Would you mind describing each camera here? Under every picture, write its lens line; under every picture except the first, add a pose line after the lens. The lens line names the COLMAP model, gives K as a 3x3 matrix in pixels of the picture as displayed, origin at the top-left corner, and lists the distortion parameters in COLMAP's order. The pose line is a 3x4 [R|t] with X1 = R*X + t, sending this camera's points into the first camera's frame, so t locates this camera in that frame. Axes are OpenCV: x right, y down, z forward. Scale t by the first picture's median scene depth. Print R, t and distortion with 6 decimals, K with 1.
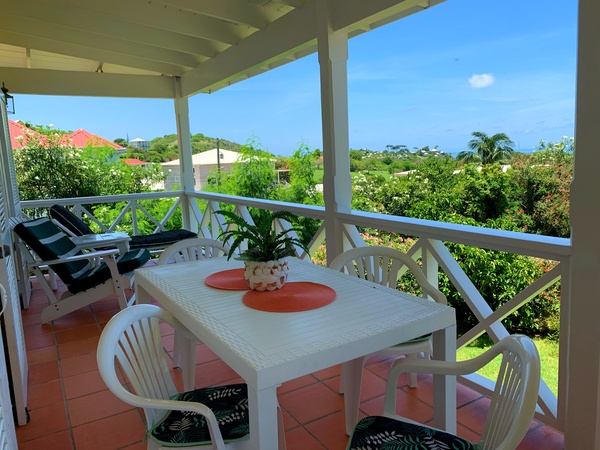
lens RADIAL K [[467.0, 0, 300.2], [0, 467.0, 222.4], [0, 0, 1]] dist [0.044792, -0.051811]
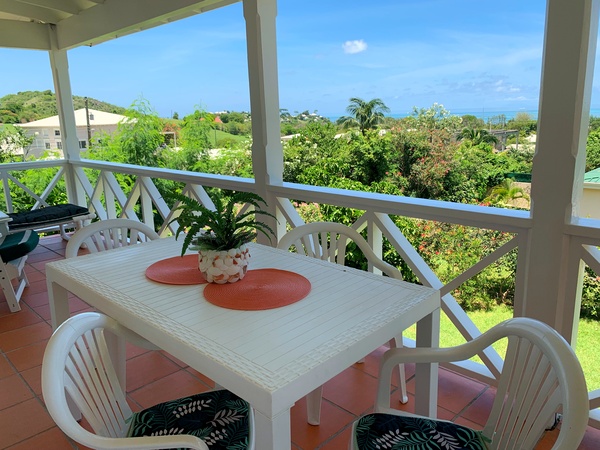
lens RADIAL K [[467.0, 0, 300.2], [0, 467.0, 222.4], [0, 0, 1]] dist [0.044792, -0.051811]
pose [[0.969652, -0.041993, 0.240856, -0.023341], [0.023539, 0.996597, 0.078992, -0.005164], [-0.243354, -0.070925, 0.967341, 0.020628]]
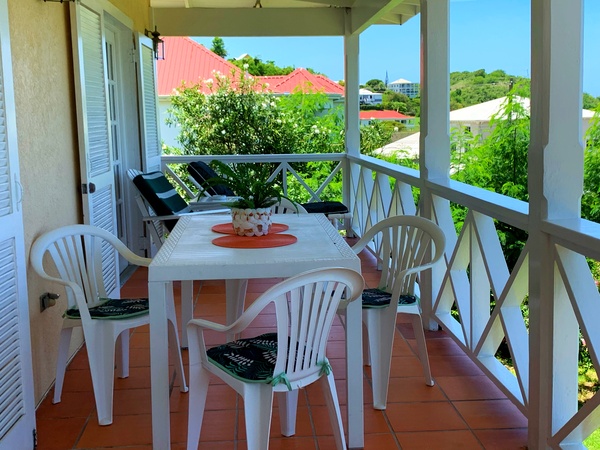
lens RADIAL K [[758.7, 0, 300.0], [0, 758.7, 225.0], [0, 0, 1]] dist [0.115377, 0.000922]
pose [[0.891706, 0.091102, -0.443351, 0.133146], [-0.085711, 0.995799, 0.032233, 0.008176], [0.444425, 0.009258, 0.895768, -0.087854]]
